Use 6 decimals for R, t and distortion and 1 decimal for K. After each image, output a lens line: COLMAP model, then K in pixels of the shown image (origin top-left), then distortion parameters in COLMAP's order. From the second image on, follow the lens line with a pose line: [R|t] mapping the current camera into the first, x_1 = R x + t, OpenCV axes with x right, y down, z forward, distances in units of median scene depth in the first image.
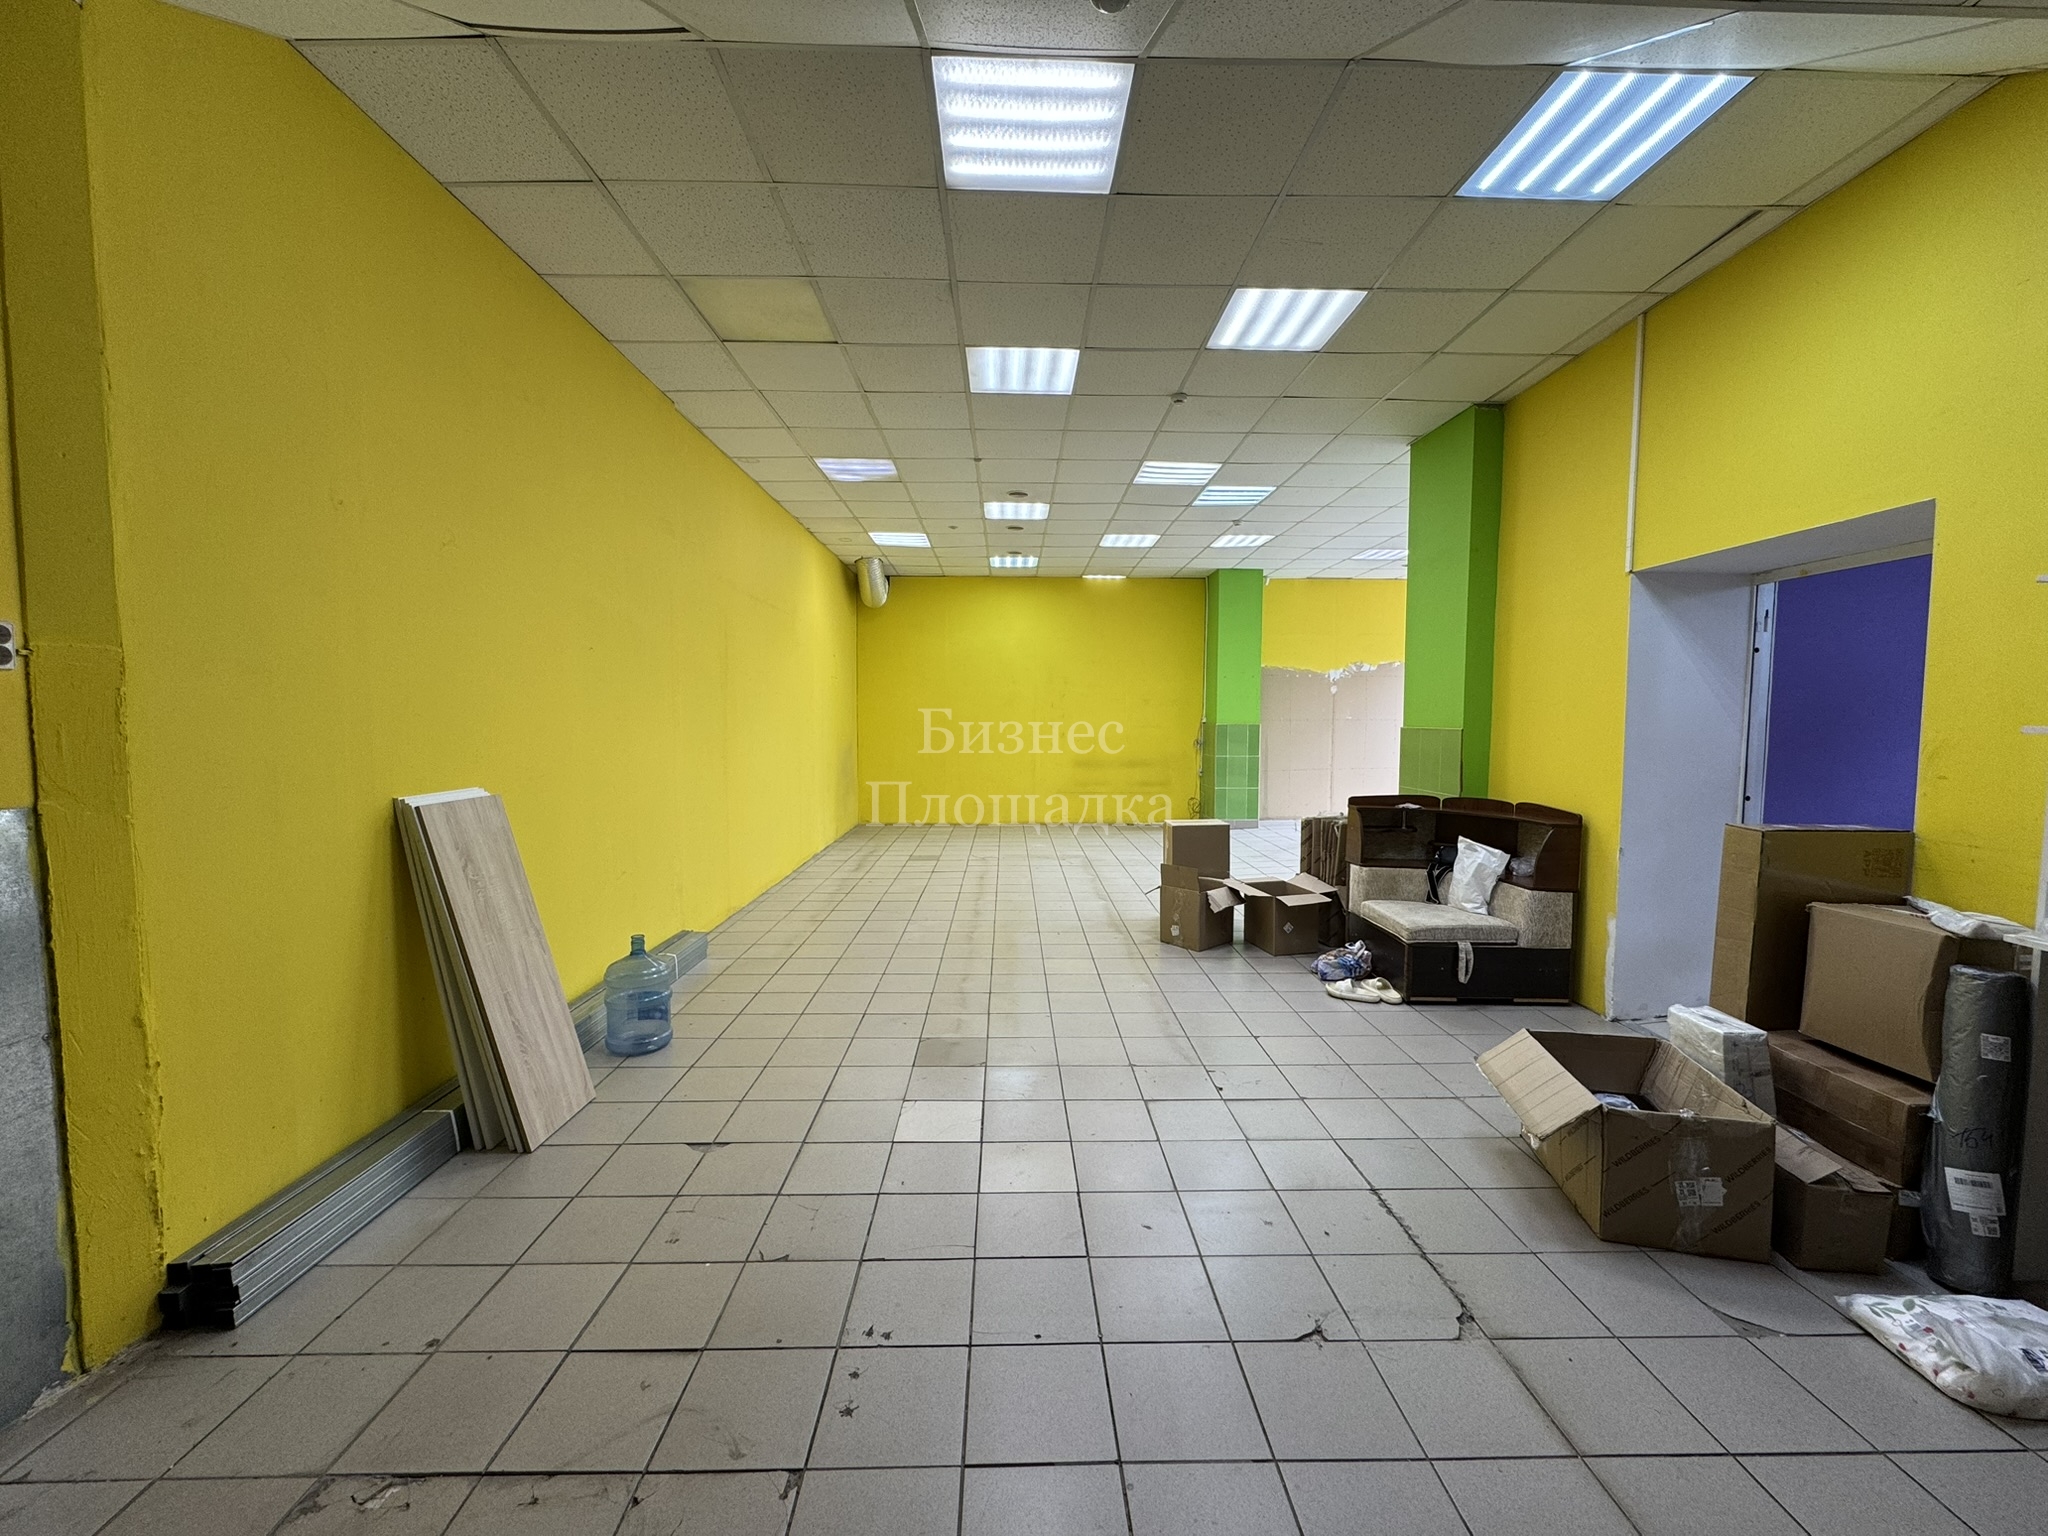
lens RADIAL K [[812.9, 0, 1020.5], [0, 812.9, 781.4], [0, 0, 1]] dist [-0.004622, 0.000400]
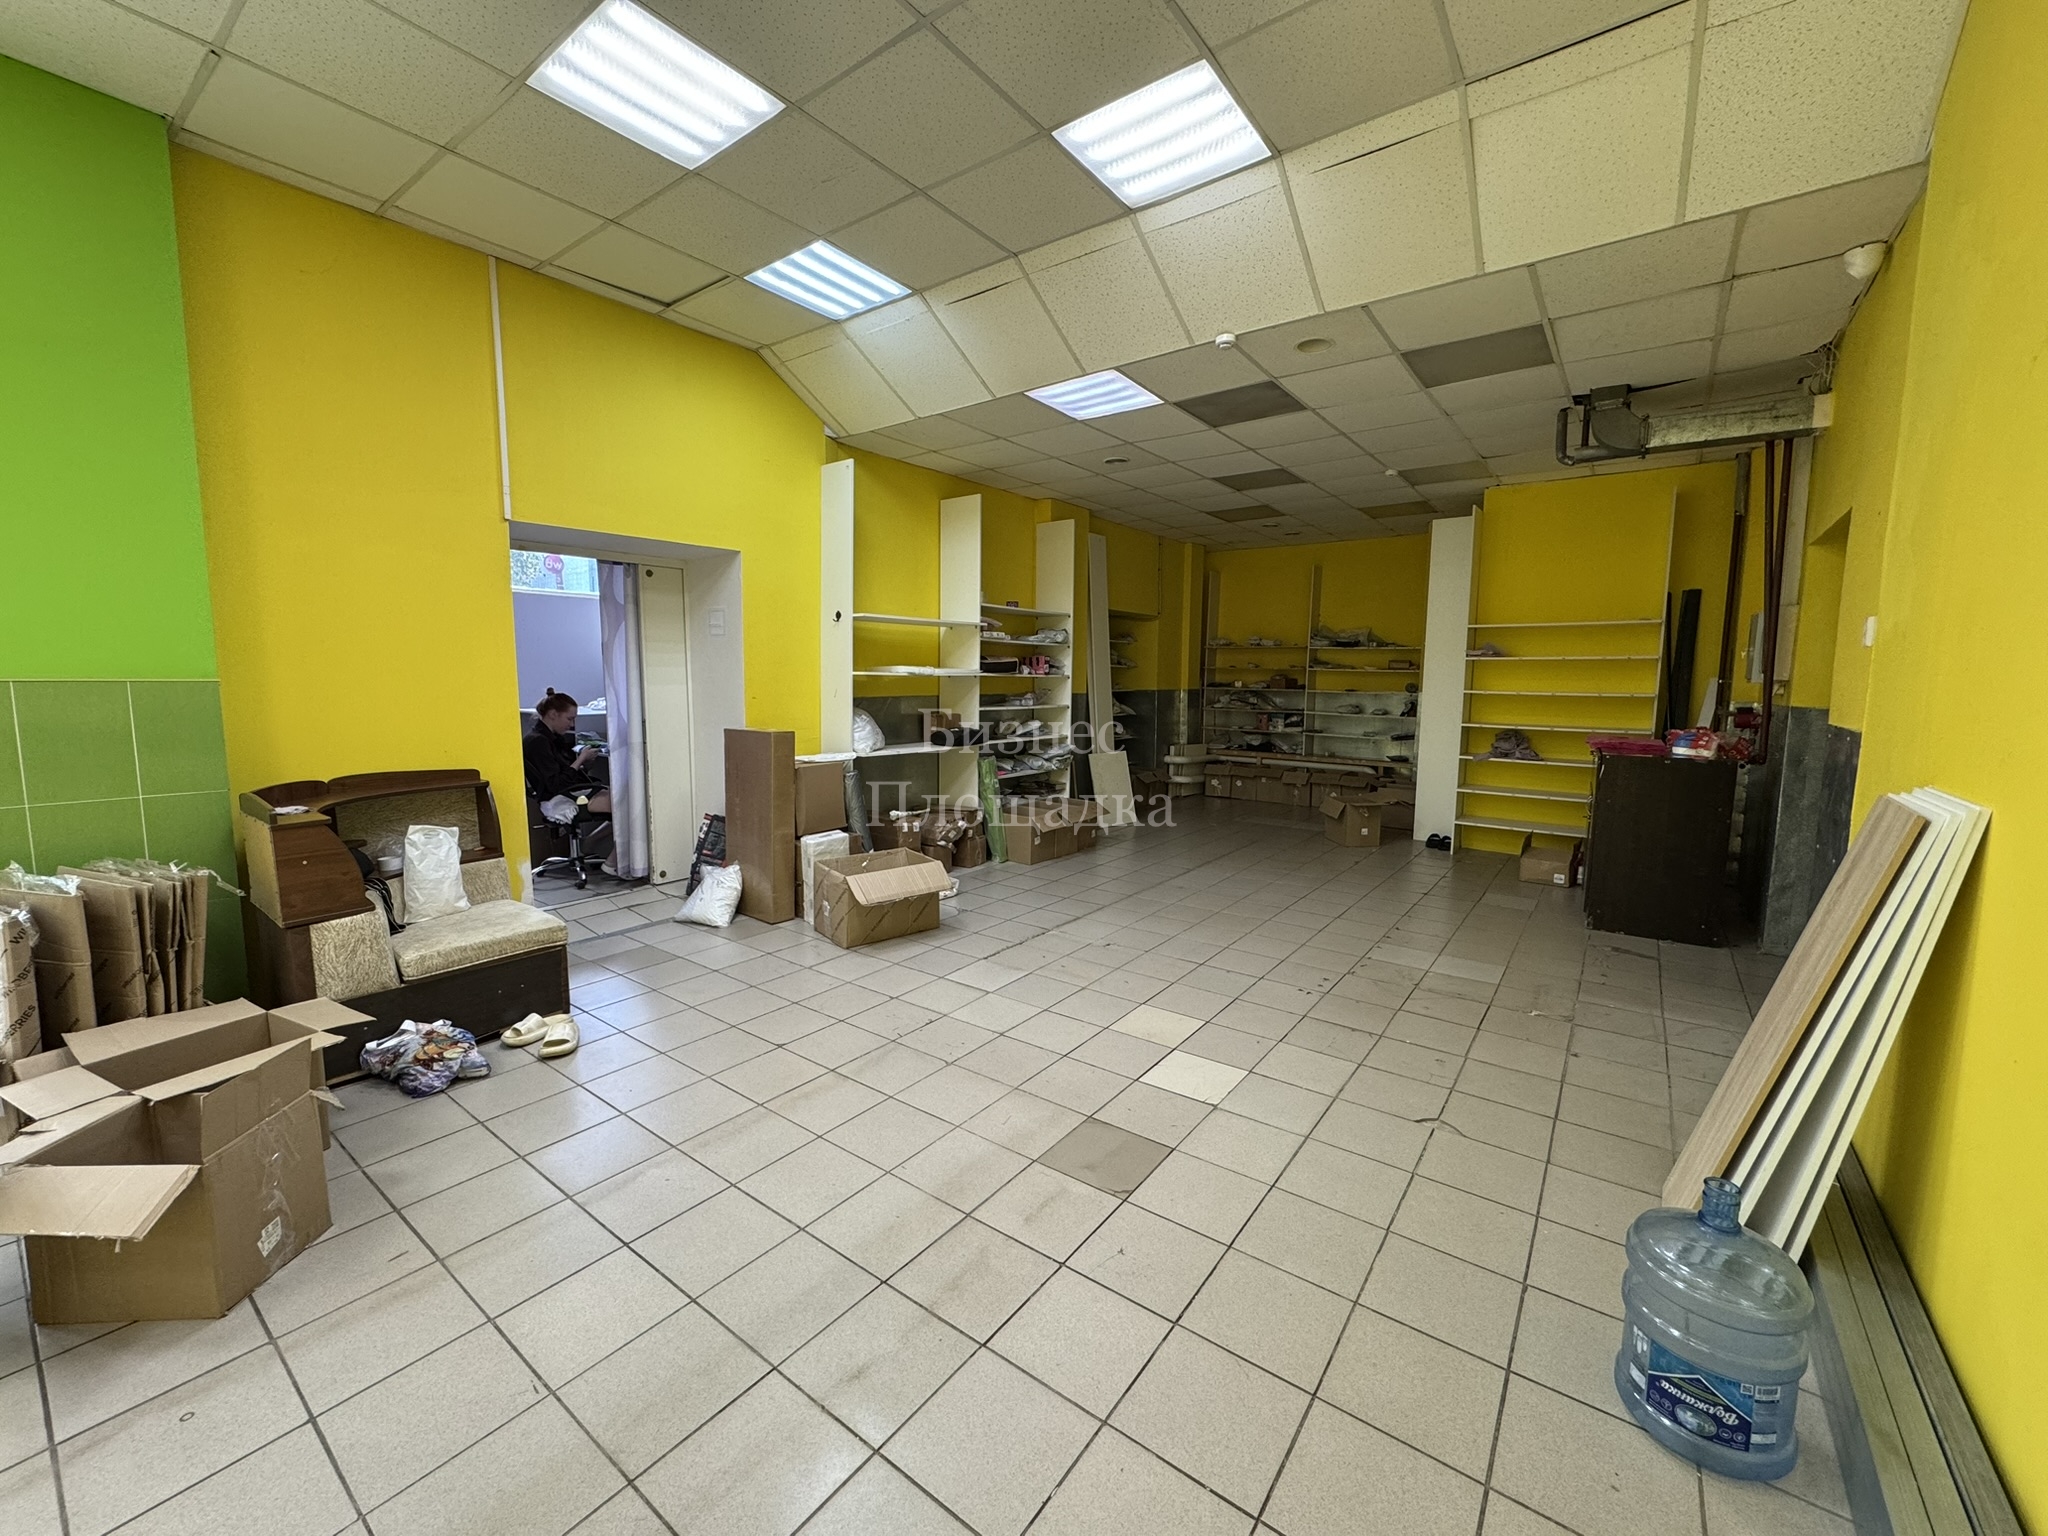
lens RADIAL K [[812.9, 0, 1025.2], [0, 812.9, 765.9], [0, 0, 1]] dist [-0.004622, 0.000400]
pose [[-0.783866, -0.078310, 0.615972, -0.363560], [0.040233, 0.983525, 0.176237, -0.096918], [-0.619625, 0.162929, -0.767802, 1.290702]]
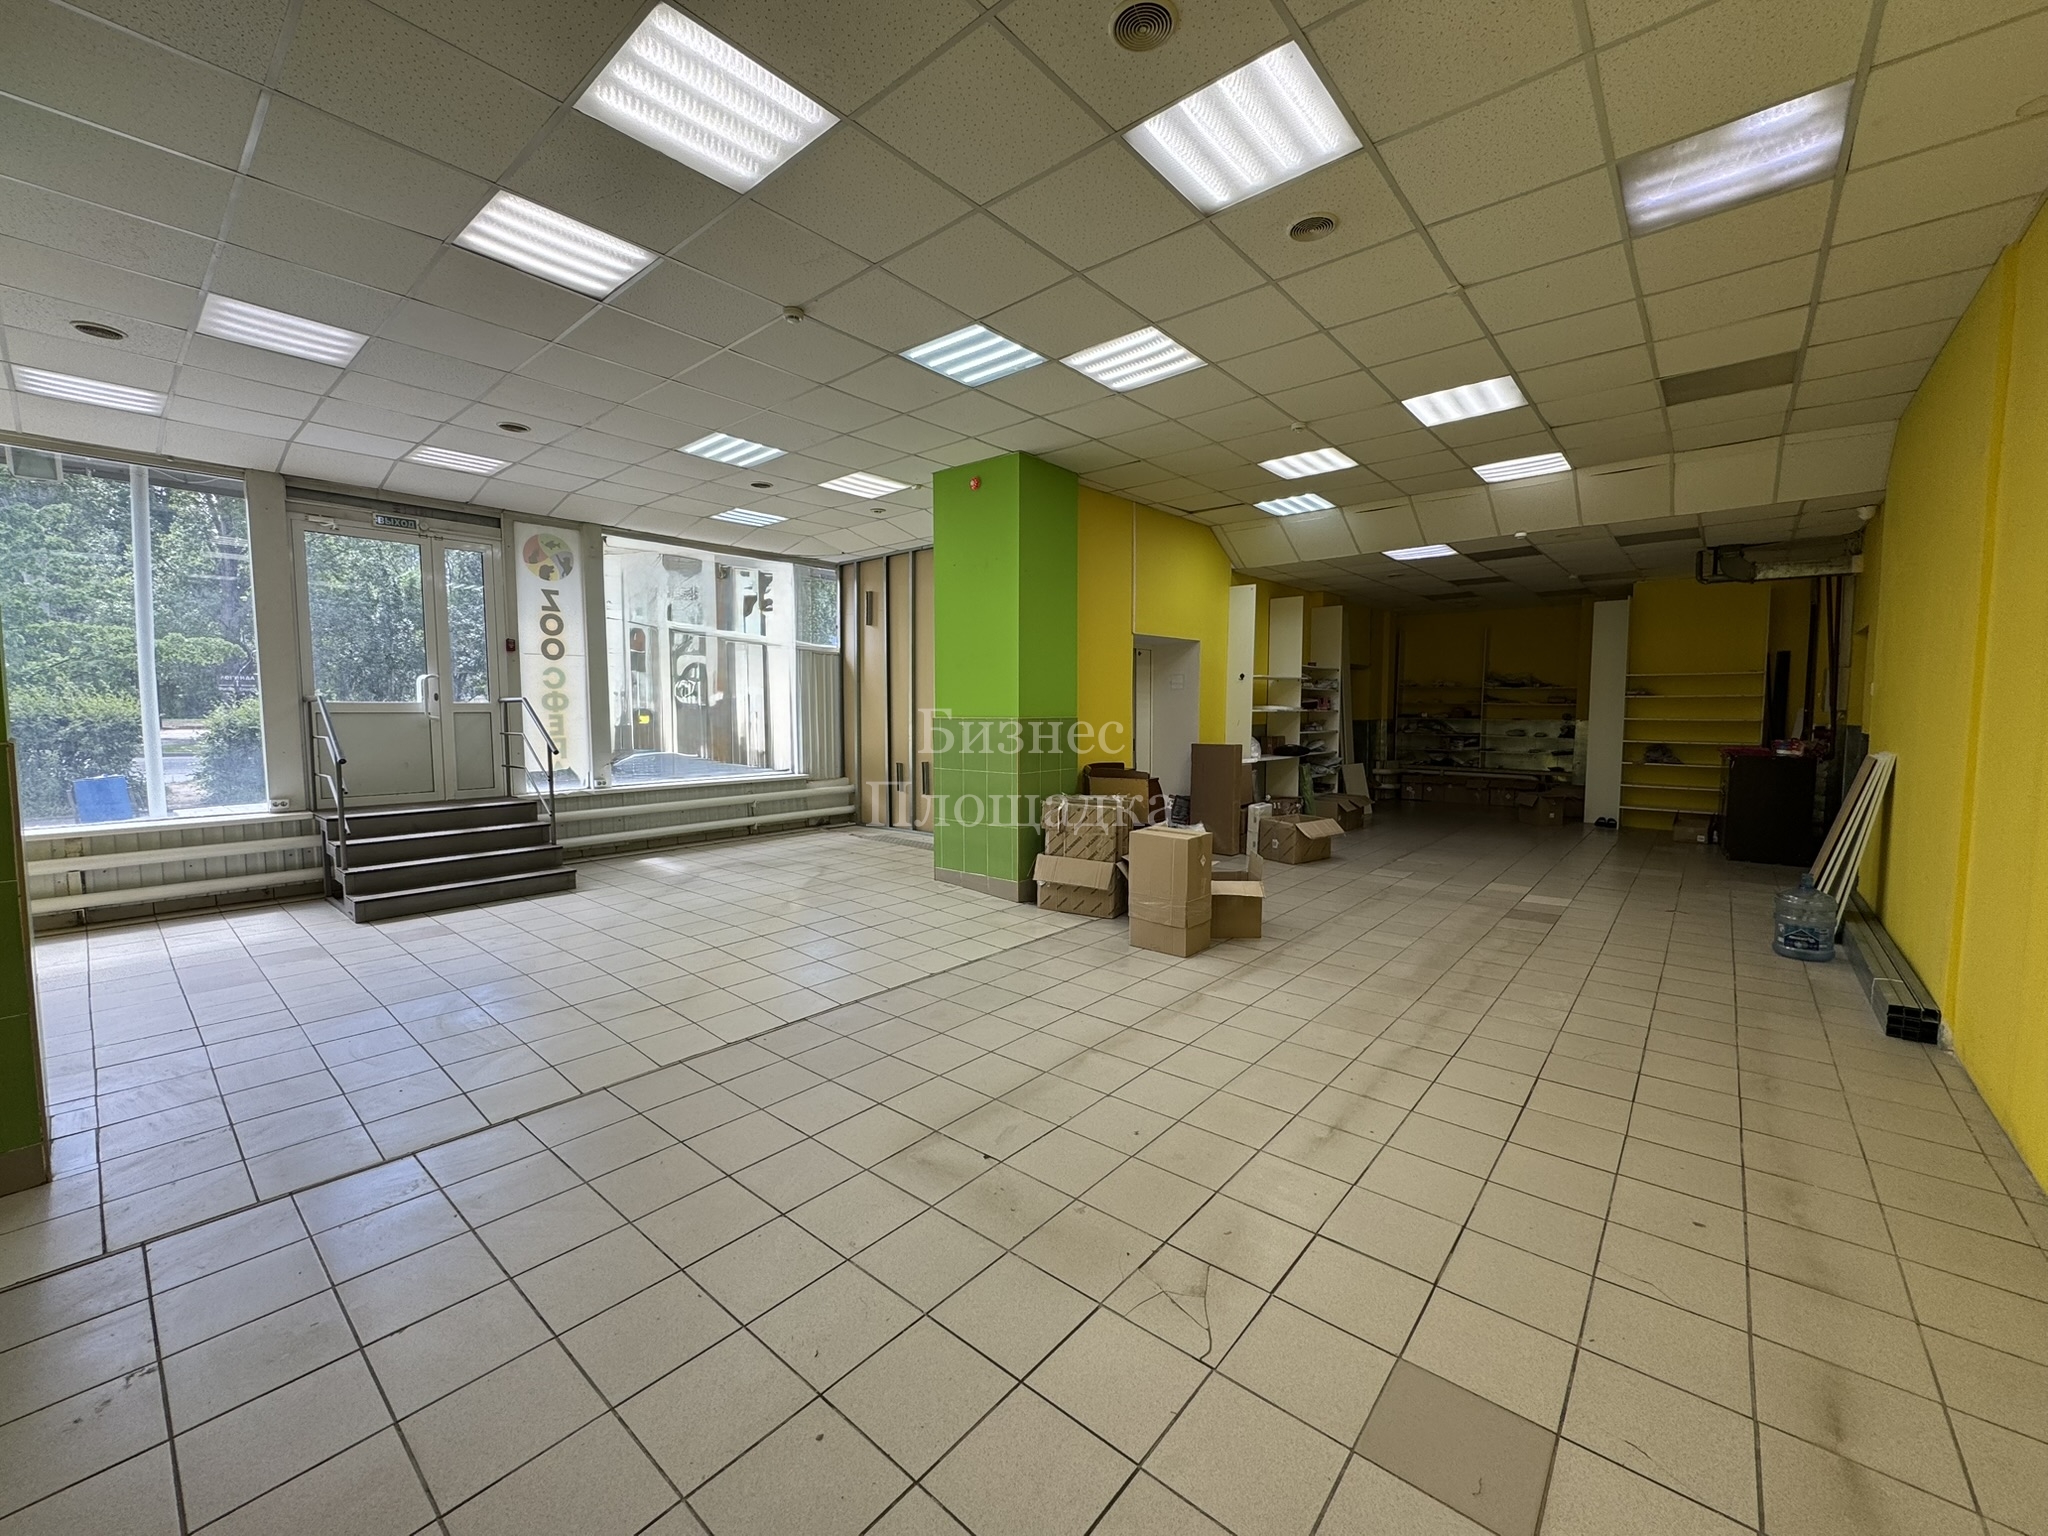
lens RADIAL K [[812.9, 0, 1024.7], [0, 812.9, 765.8], [0, 0, 1]] dist [-0.004622, 0.000400]
pose [[-0.742001, -0.049320, 0.668582, -0.337633], [0.054187, 0.989615, 0.133139, -0.195193], [-0.668205, 0.135018, -0.731623, 2.384046]]
